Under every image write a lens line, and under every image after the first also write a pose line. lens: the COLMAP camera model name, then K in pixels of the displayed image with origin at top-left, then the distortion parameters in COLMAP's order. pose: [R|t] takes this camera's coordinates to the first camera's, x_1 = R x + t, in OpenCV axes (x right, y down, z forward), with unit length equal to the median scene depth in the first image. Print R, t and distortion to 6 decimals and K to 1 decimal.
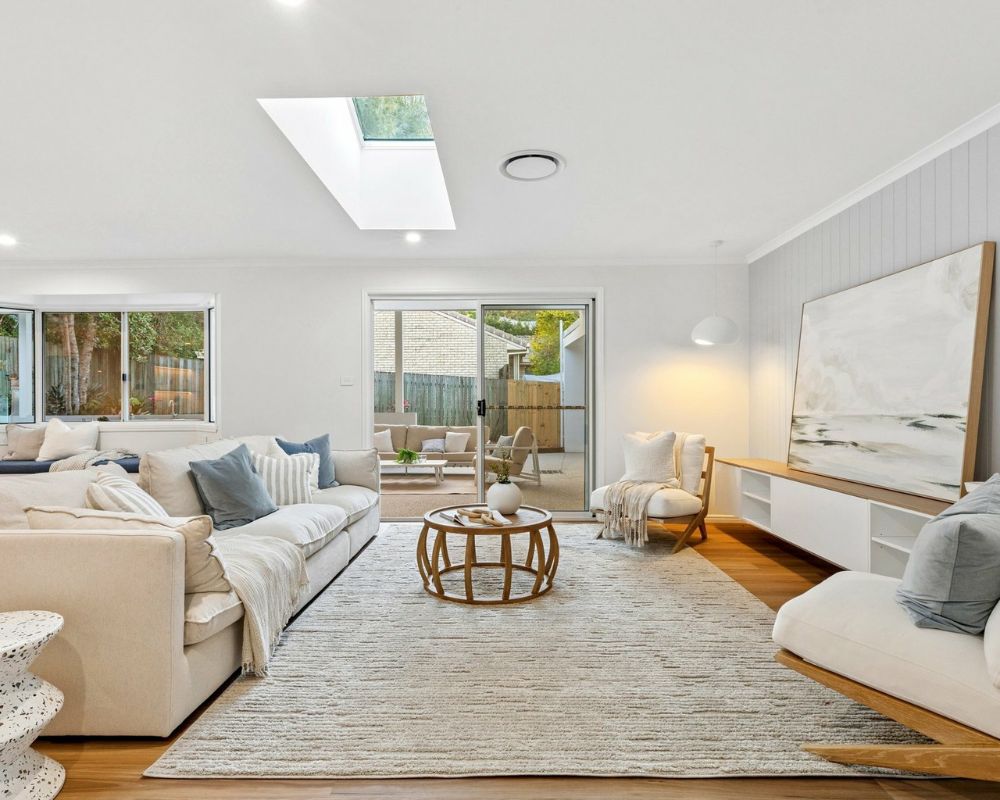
lens RADIAL K [[553.3, 0, 500.0], [0, 553.3, 400.0], [0, 0, 1]] dist [-0.001974, -0.000127]
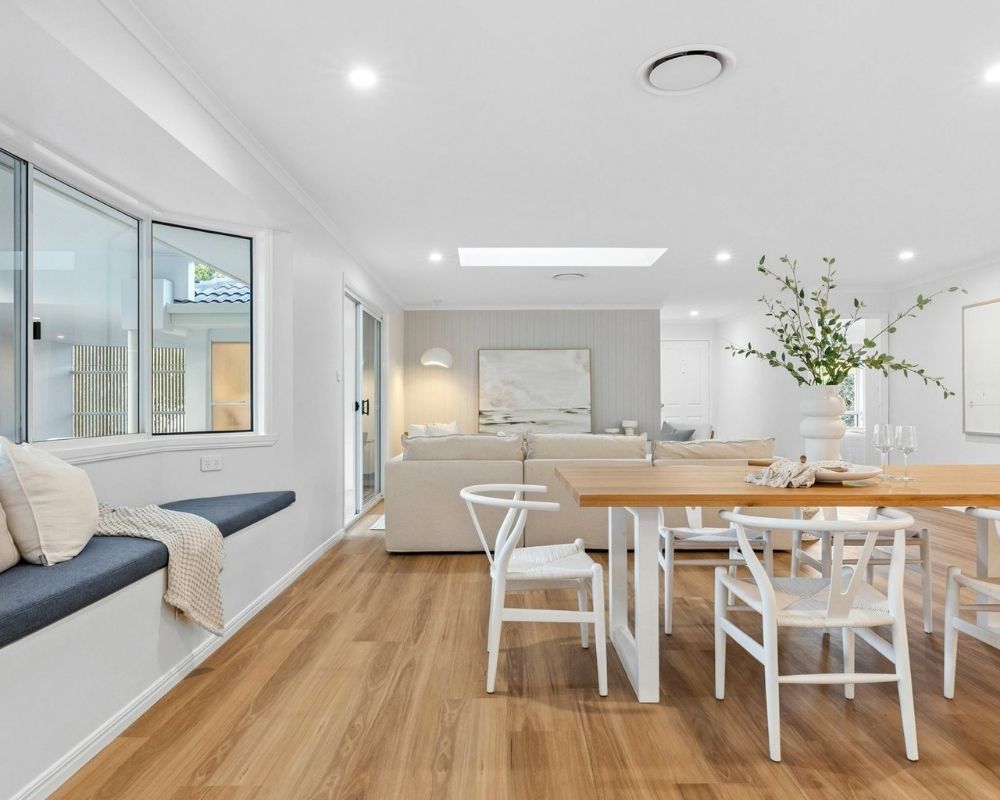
lens RADIAL K [[553.3, 0, 500.0], [0, 553.3, 400.0], [0, 0, 1]] dist [-0.001974, -0.000127]
pose [[-0.003560, 0.003799, 0.999986, -1.491050], [-0.006125, 0.999974, -0.003821, -0.000176], [-0.999975, -0.006139, -0.003536, 1.074618]]
